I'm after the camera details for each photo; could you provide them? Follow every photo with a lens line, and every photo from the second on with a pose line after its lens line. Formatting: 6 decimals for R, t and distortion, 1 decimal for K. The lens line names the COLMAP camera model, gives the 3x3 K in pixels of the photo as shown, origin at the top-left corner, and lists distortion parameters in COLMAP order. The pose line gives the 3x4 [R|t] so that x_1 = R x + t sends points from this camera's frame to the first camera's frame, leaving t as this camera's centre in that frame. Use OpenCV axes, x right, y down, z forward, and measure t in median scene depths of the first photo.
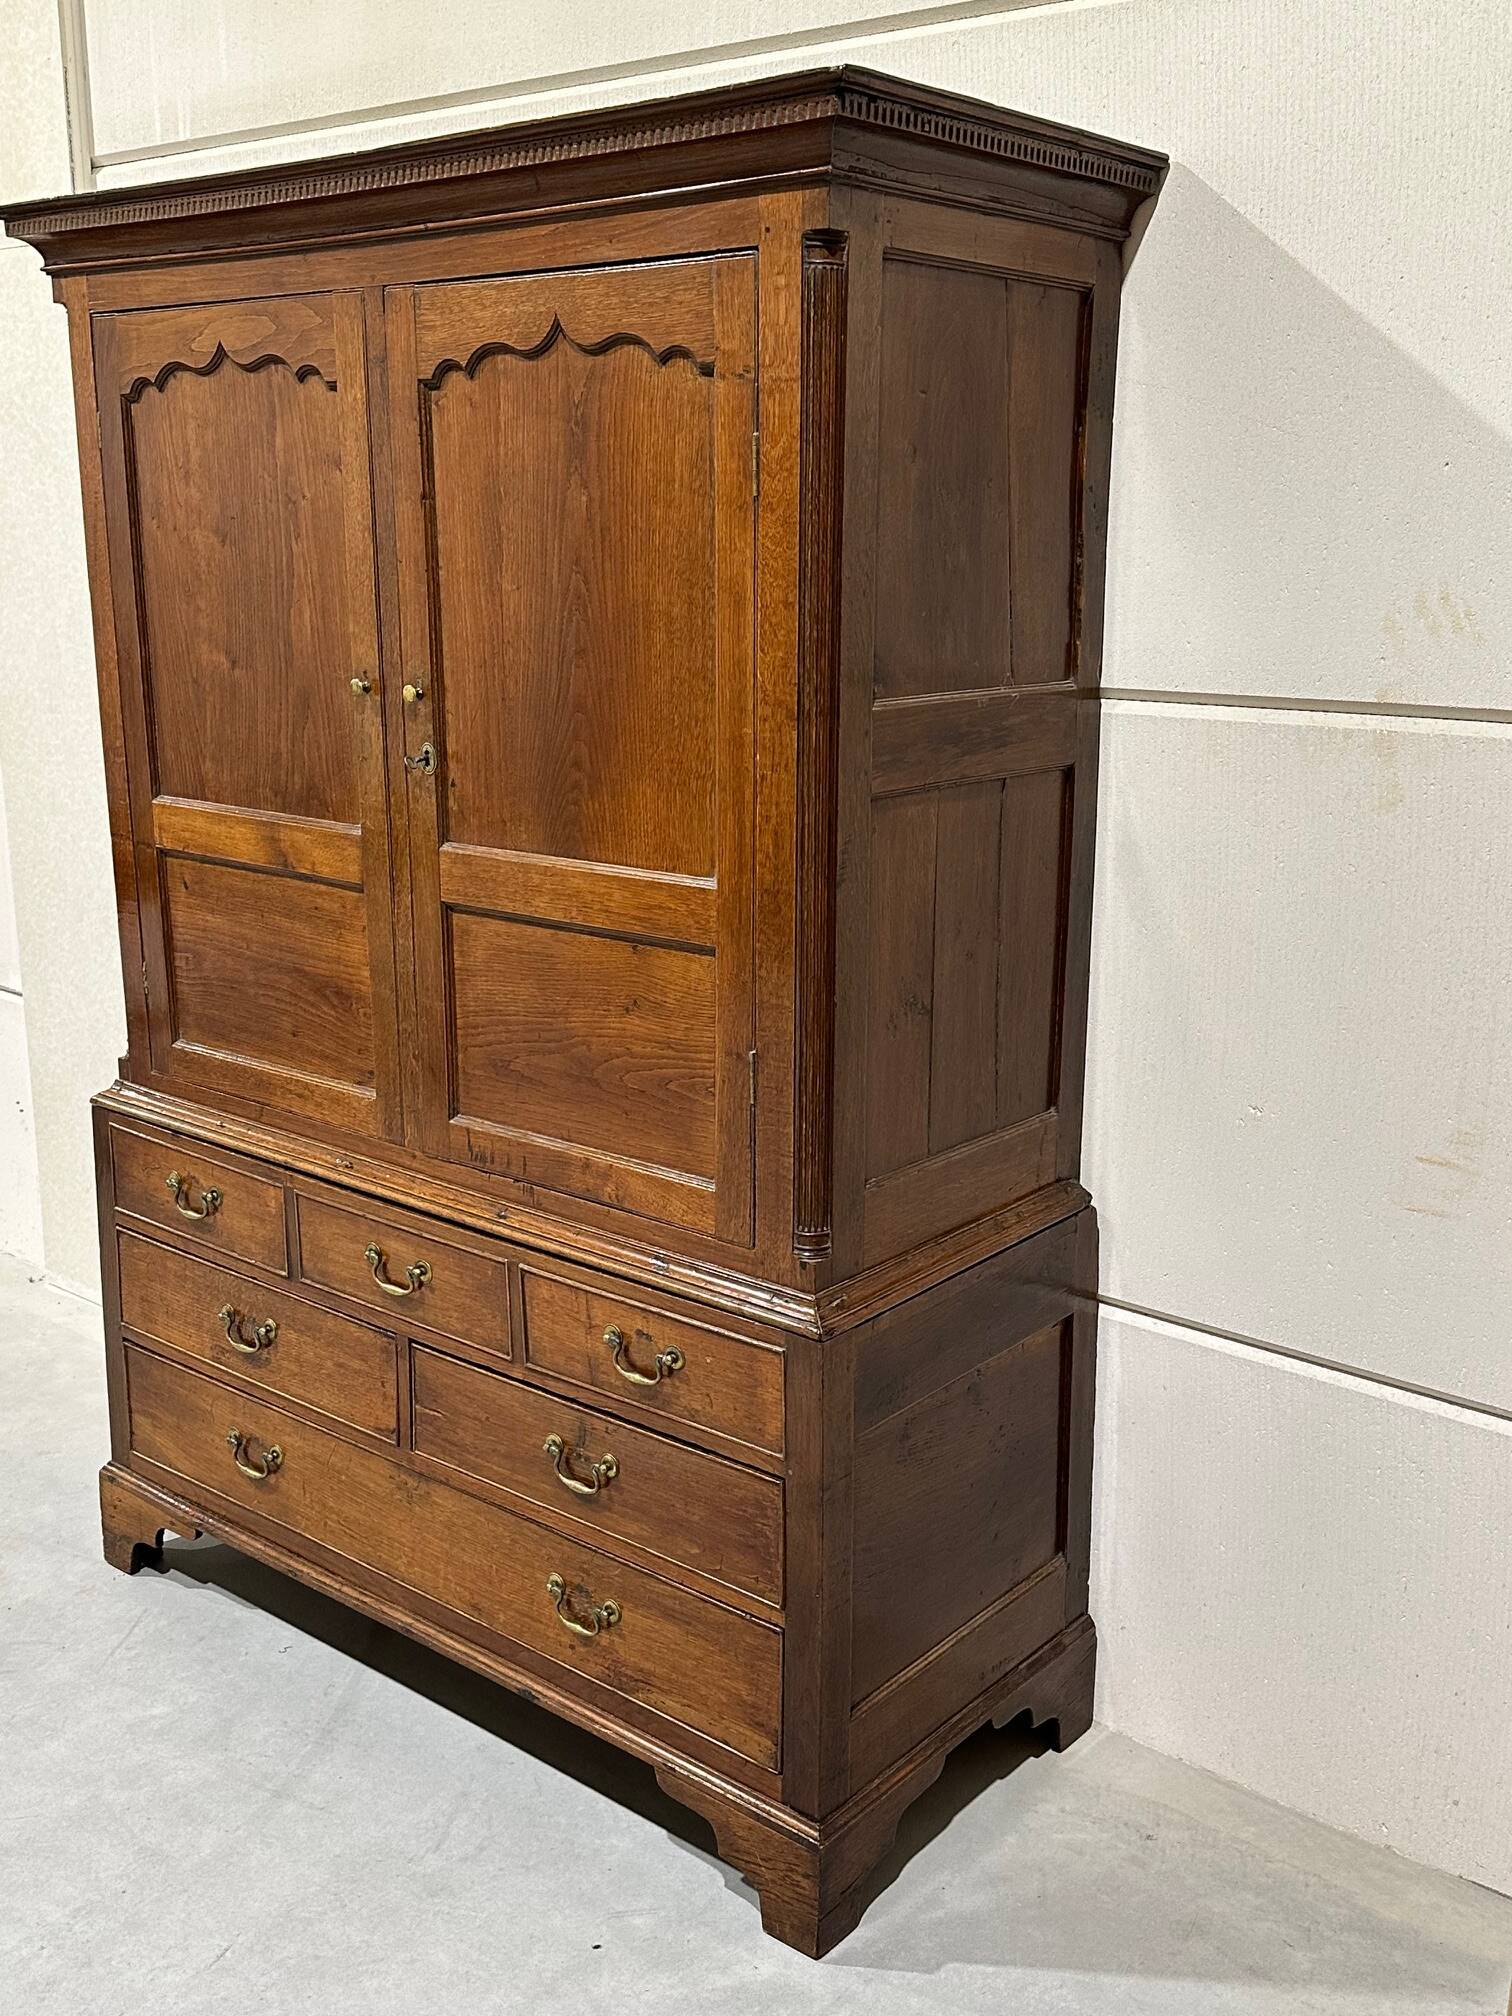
lens RADIAL K [[2004.7, 0, 752.9], [0, 2004.7, 1026.1], [0, 0, 1]] dist [0.197417, -0.438672]
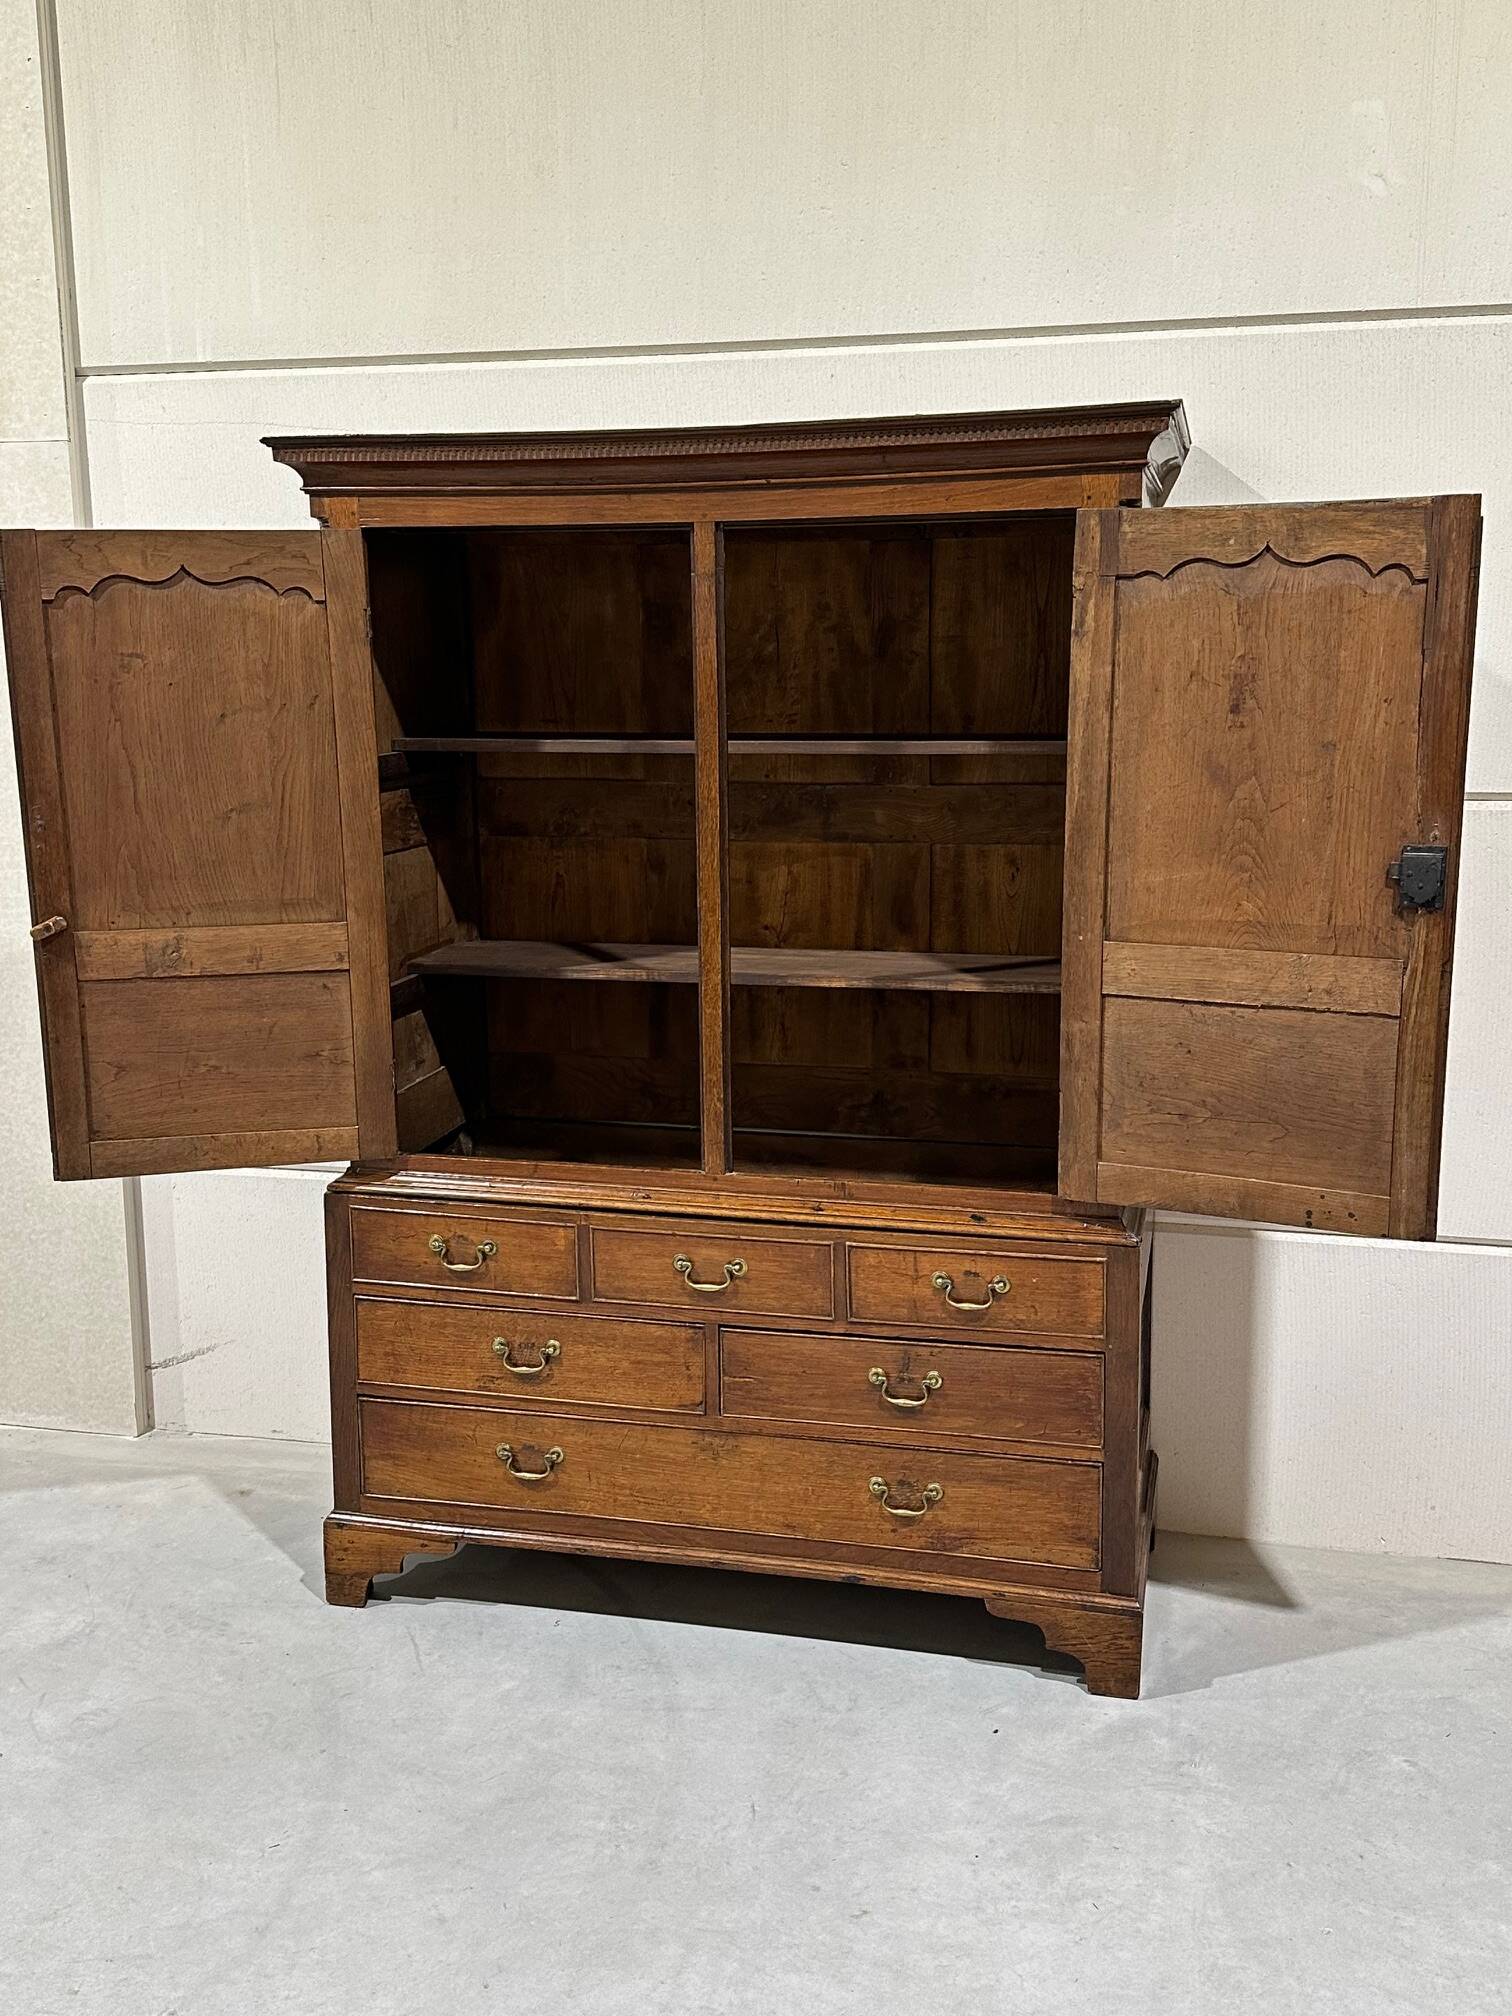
lens RADIAL K [[1941.8, 0, 751.5], [0, 1941.8, 1019.1], [0, 0, 1]] dist [0.169126, -0.312770]
pose [[0.898586, -0.095748, 0.428224, -0.700241], [0.120510, 0.992227, -0.031022, 0.004848], [-0.421926, 0.079481, 0.903140, -0.138006]]
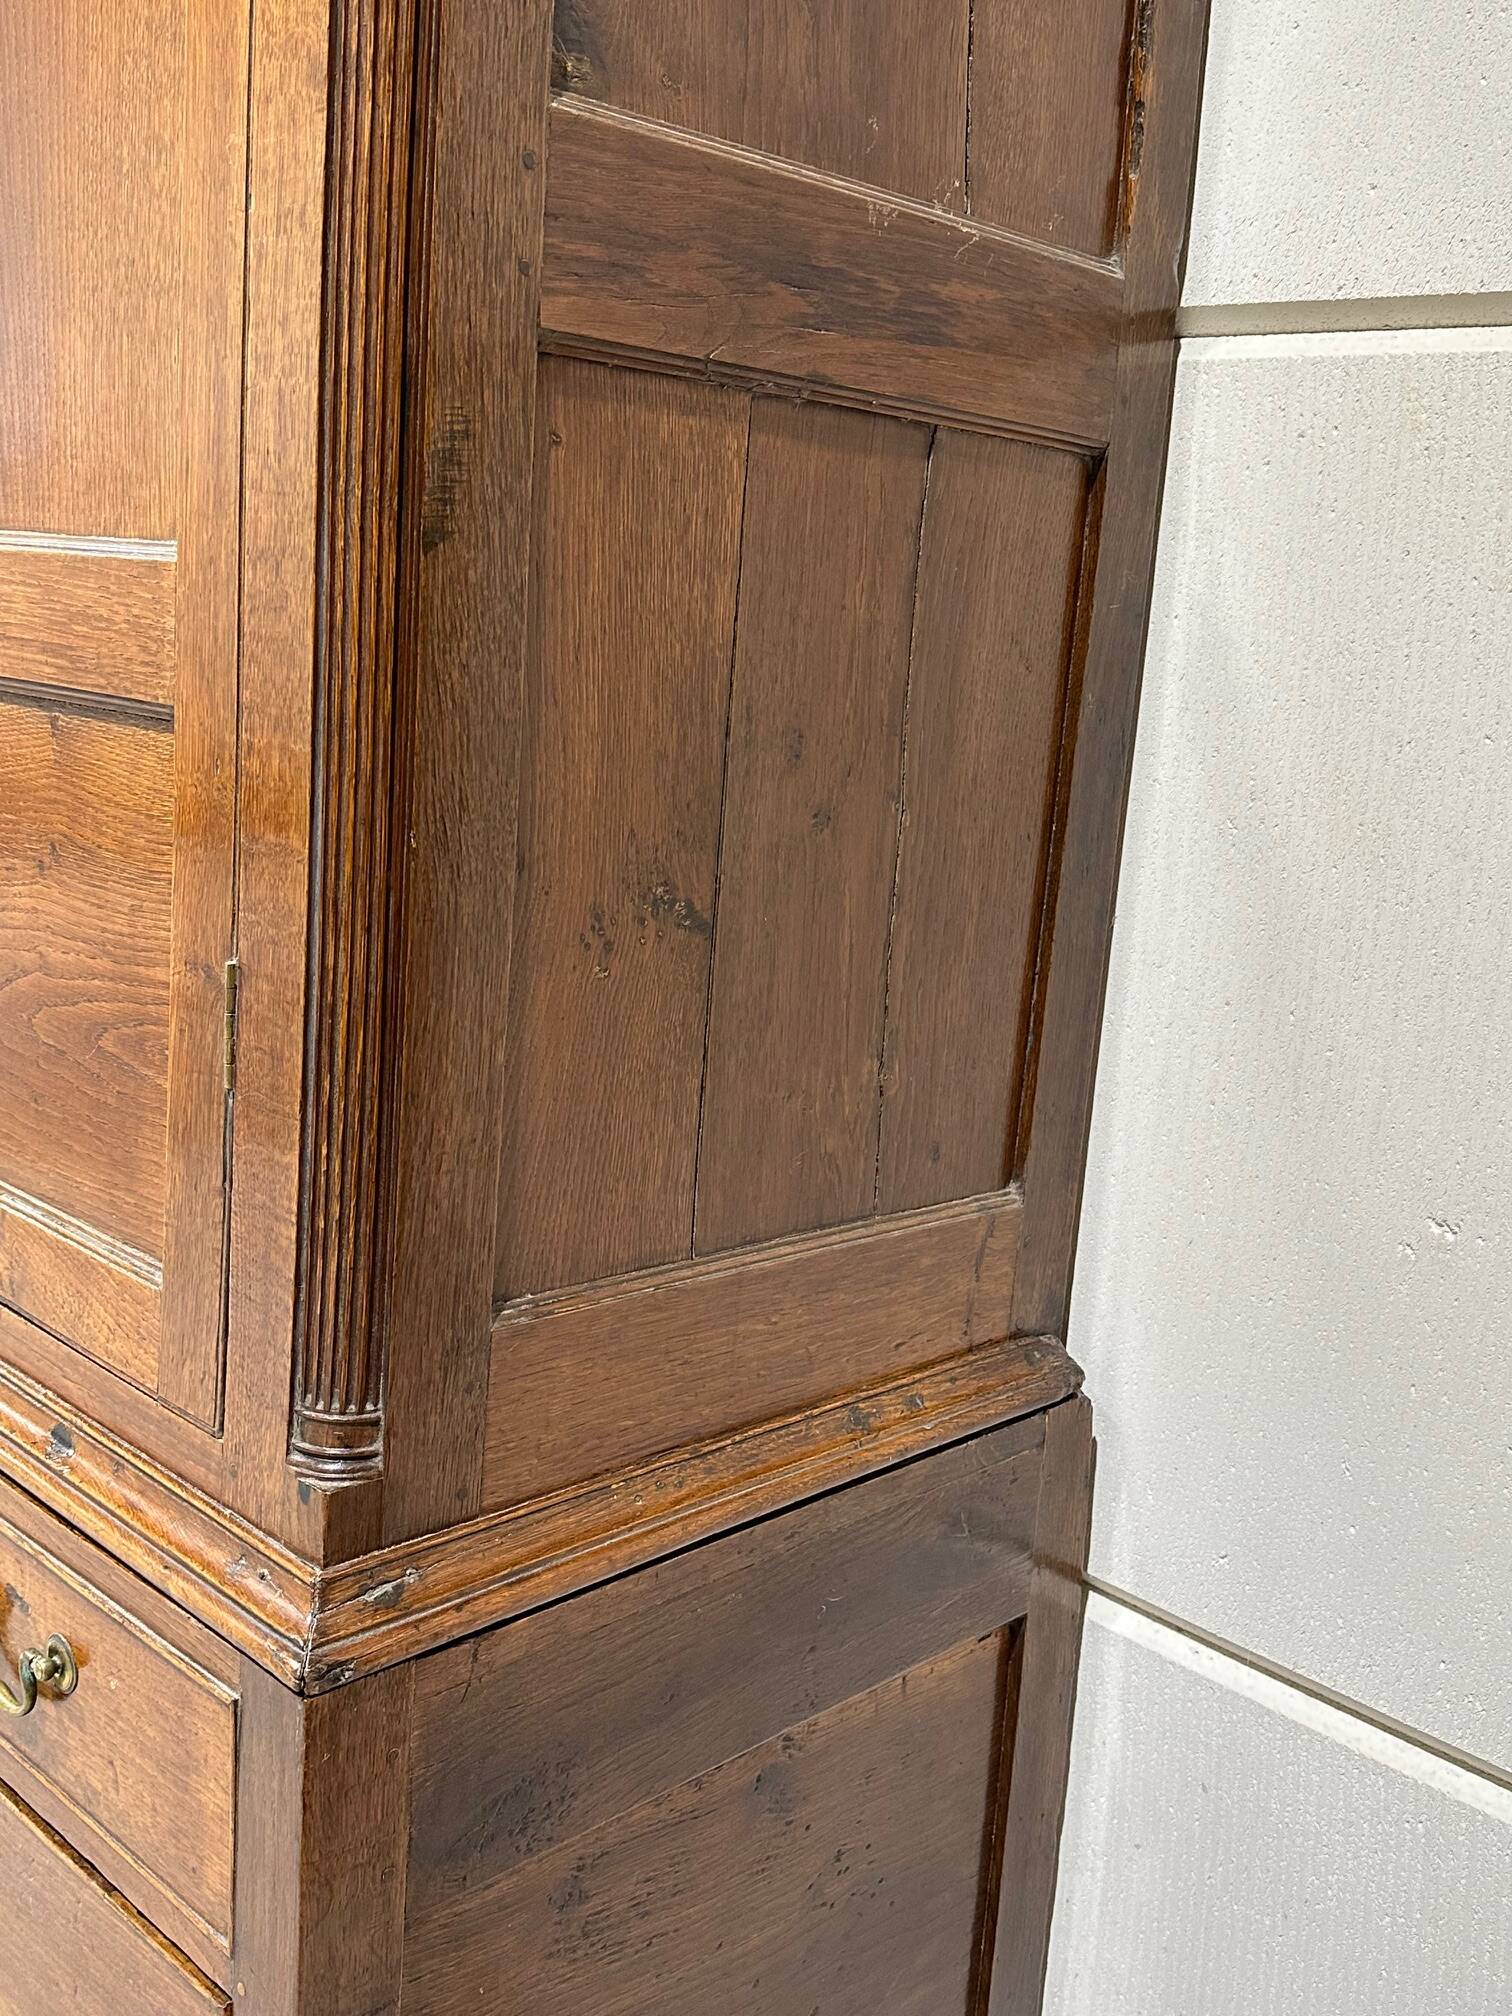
lens RADIAL K [[2008.4, 0, 755.4], [0, 2008.4, 1017.2], [0, 0, 1]] dist [0.196850, -0.448135]
pose [[0.993165, 0.088427, -0.076184, 0.124402], [-0.092197, 0.994609, -0.047473, 0.030292], [0.071575, 0.054172, 0.995963, 0.524759]]
